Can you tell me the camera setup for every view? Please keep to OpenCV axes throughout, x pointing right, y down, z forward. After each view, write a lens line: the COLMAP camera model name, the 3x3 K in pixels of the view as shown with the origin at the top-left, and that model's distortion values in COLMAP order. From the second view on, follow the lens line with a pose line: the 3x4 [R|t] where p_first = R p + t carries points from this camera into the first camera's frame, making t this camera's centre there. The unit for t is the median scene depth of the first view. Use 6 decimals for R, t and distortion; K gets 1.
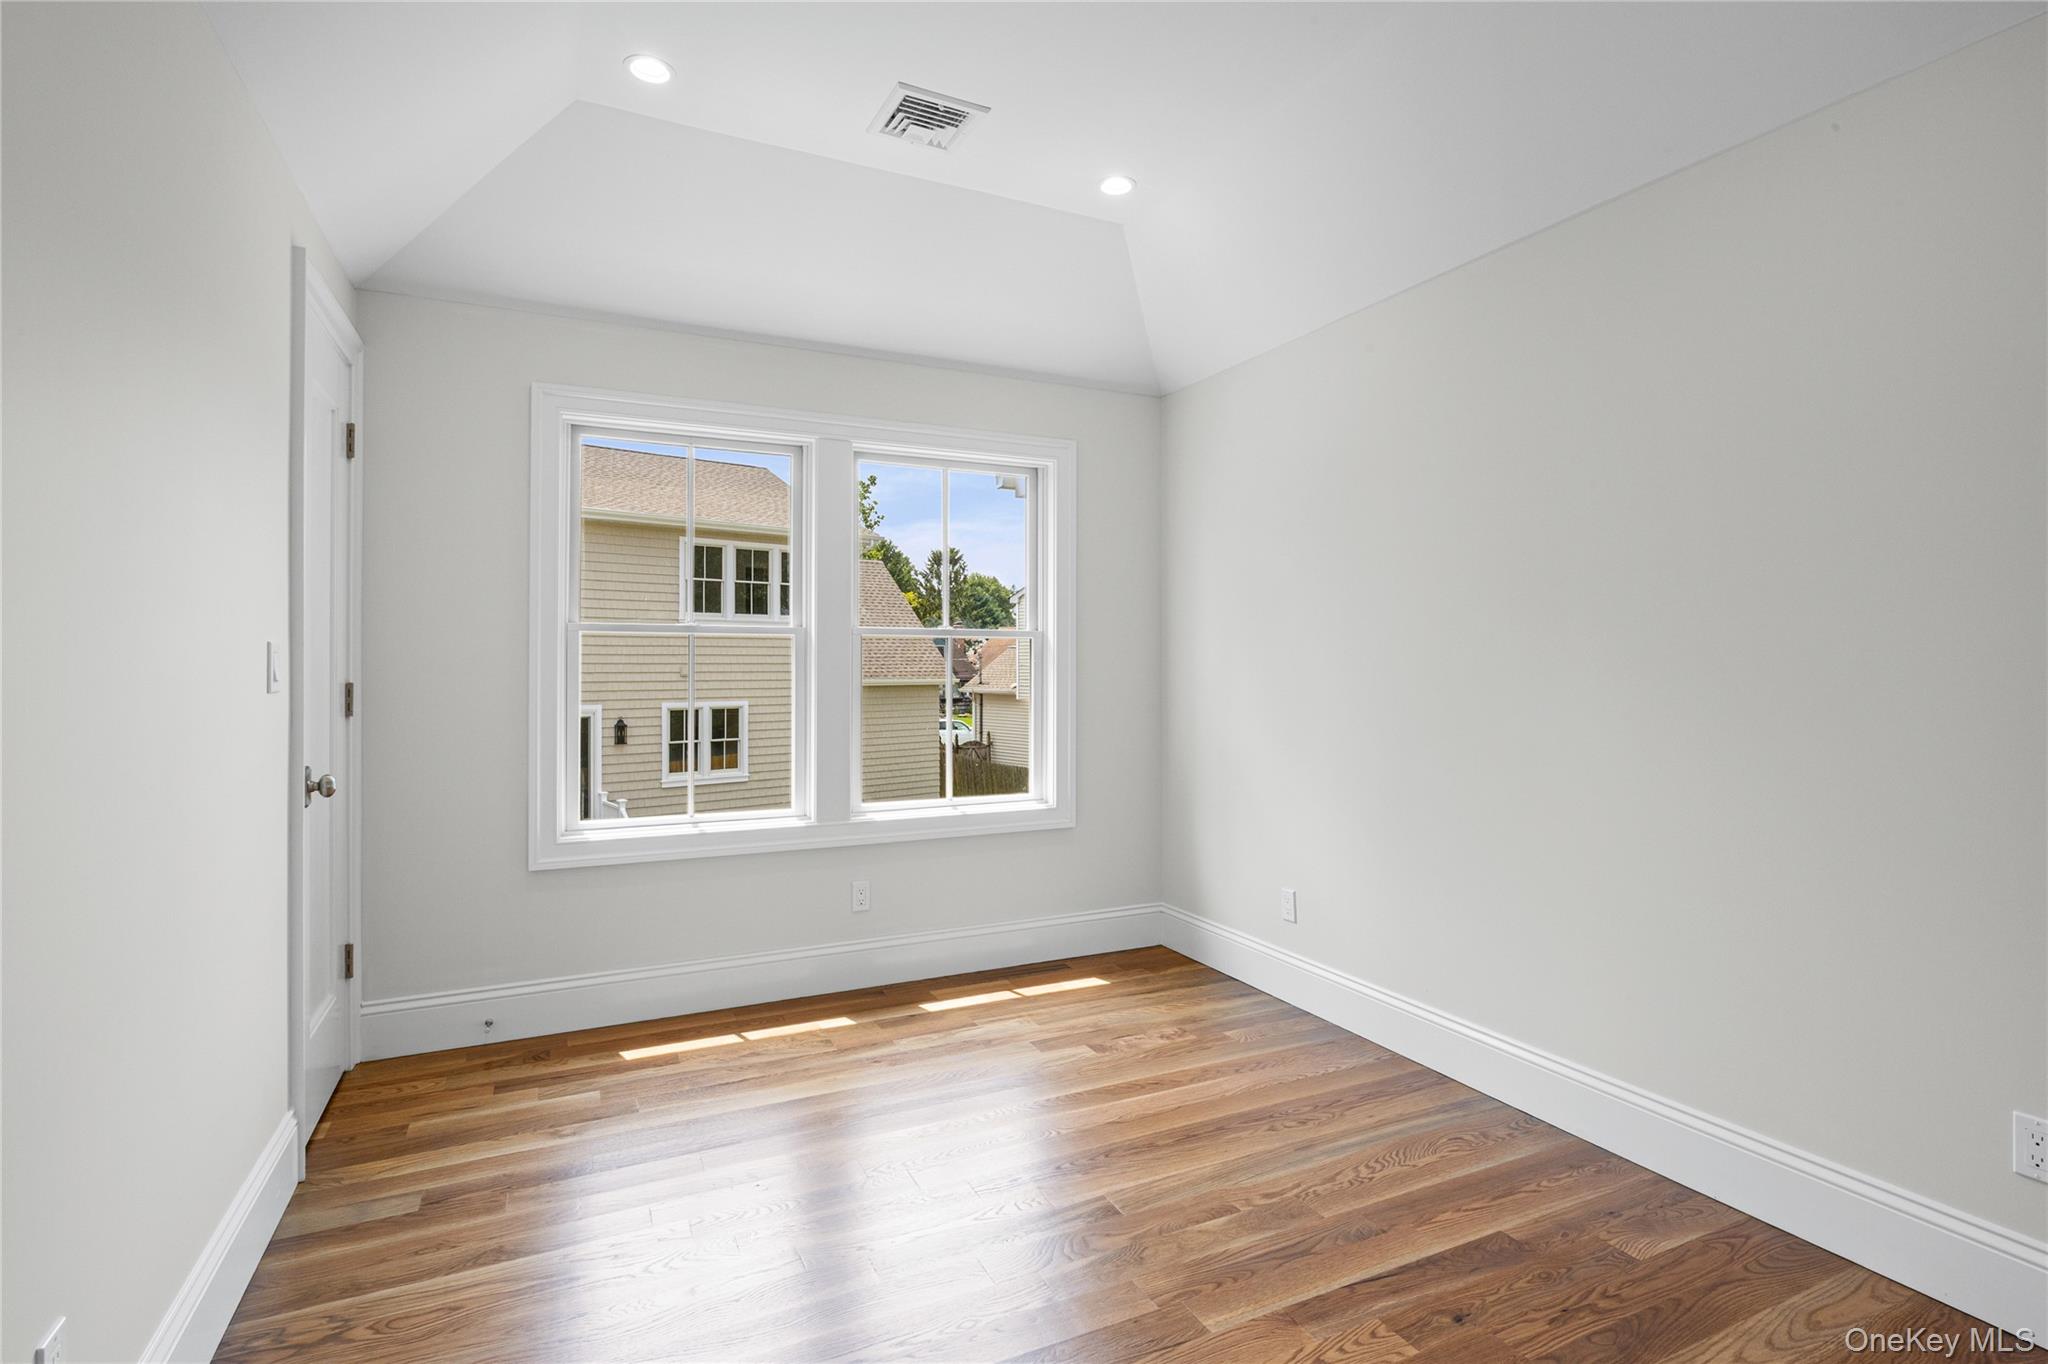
lens RADIAL K [[966.9, 0, 1026.2], [0, 966.9, 669.3], [0, 0, 1]] dist [-0.000126, 0.000033]
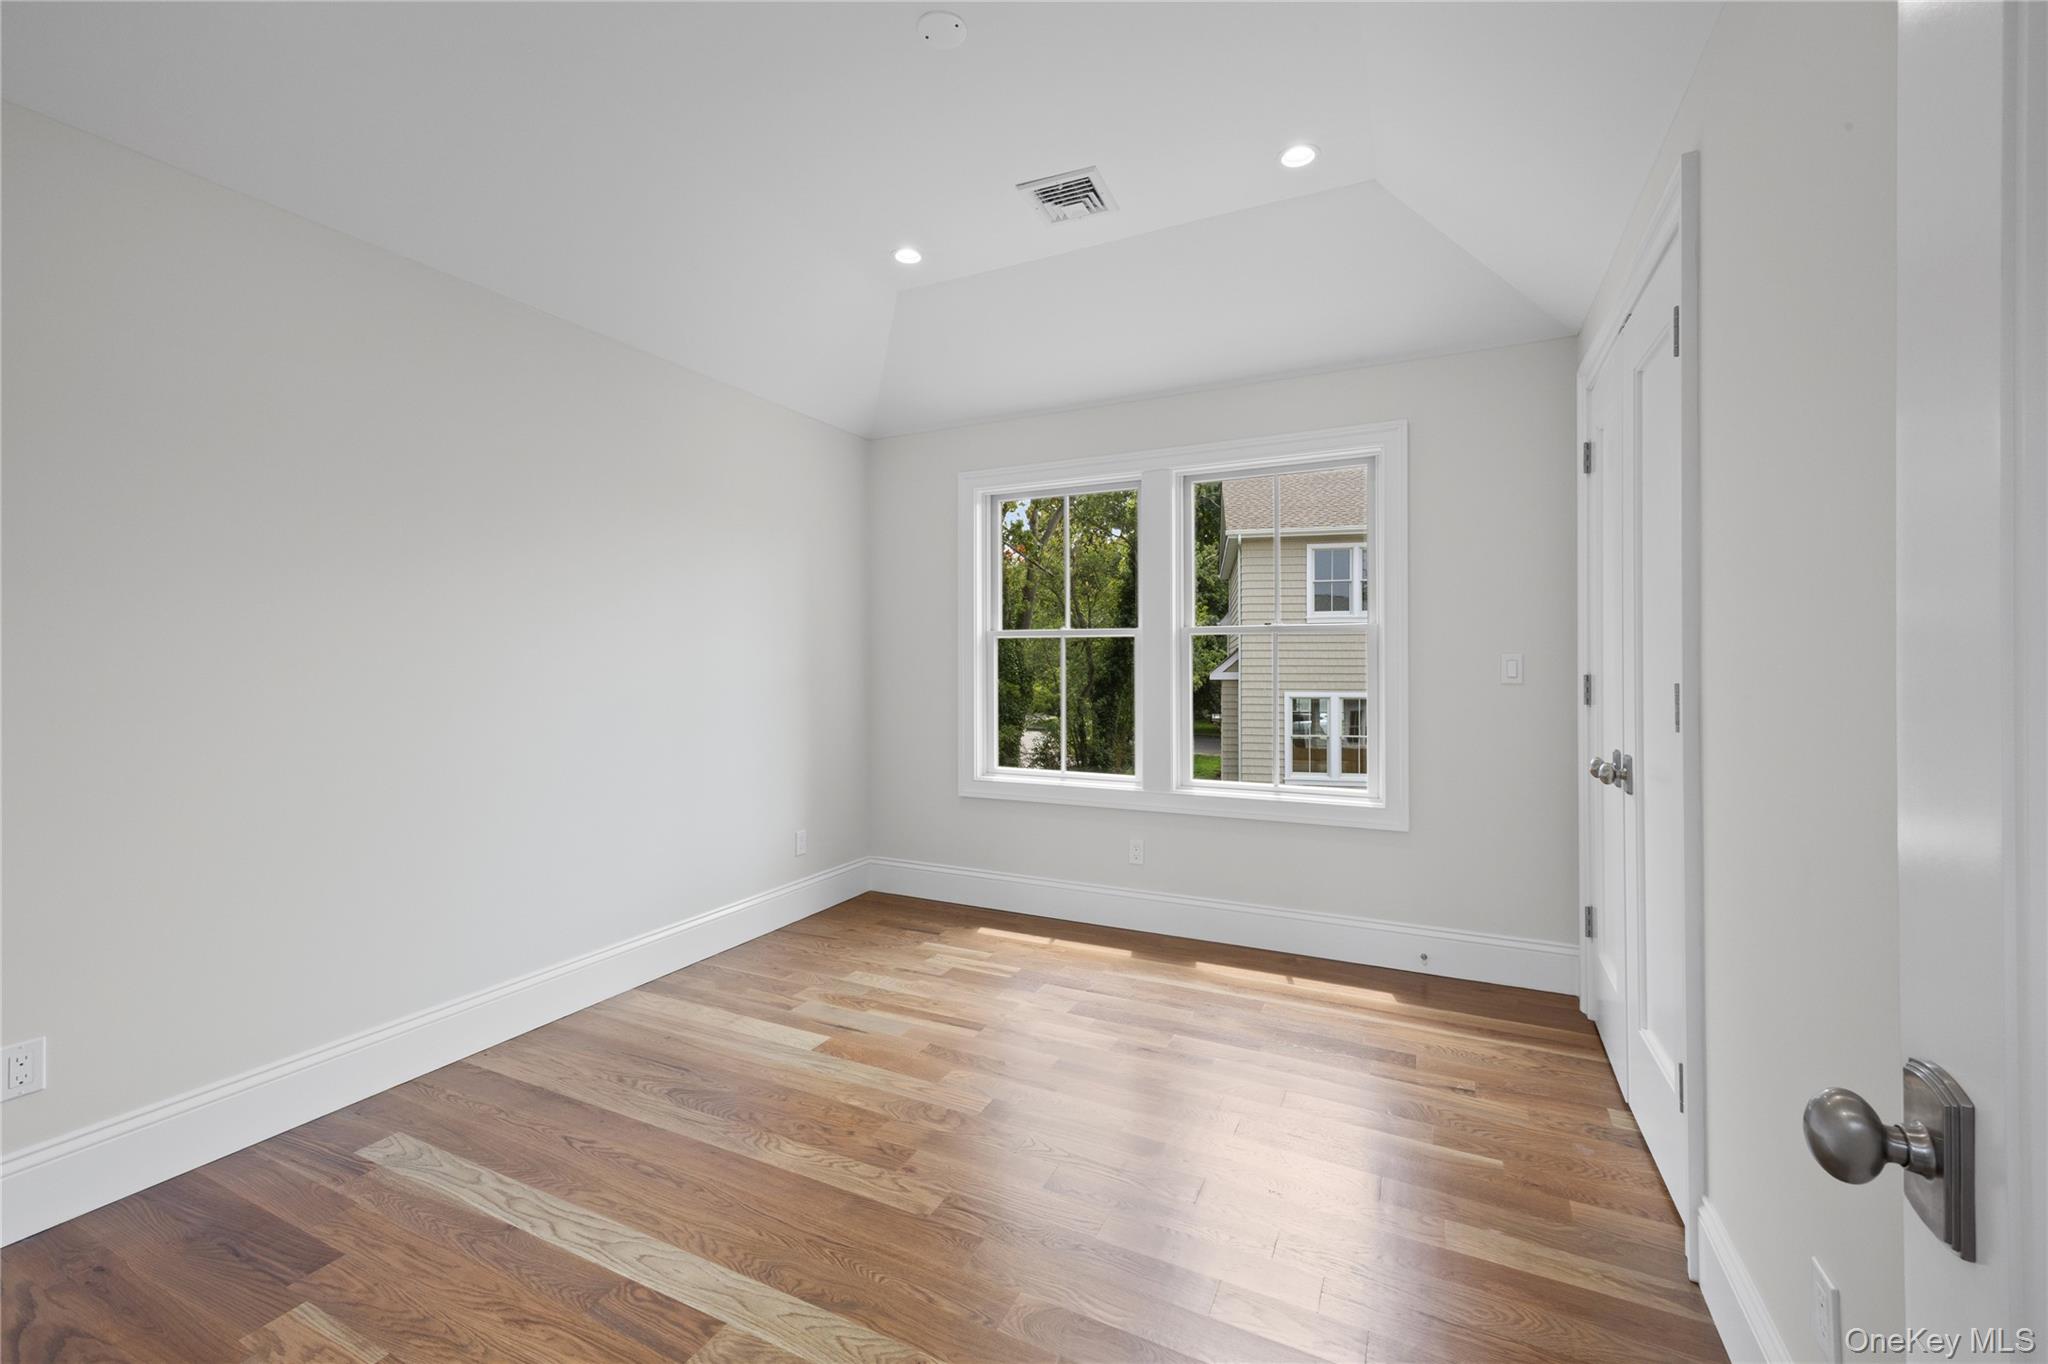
lens RADIAL K [[819.3, 0, 1019.6], [0, 819.3, 674.2], [0, 0, 1]] dist [0.000961, -0.000162]
pose [[0.634469, 0.011253, -0.772867, 0.434950], [-0.001838, 0.999913, 0.013050, 0.001113], [0.772946, -0.006859, 0.634434, 0.212269]]
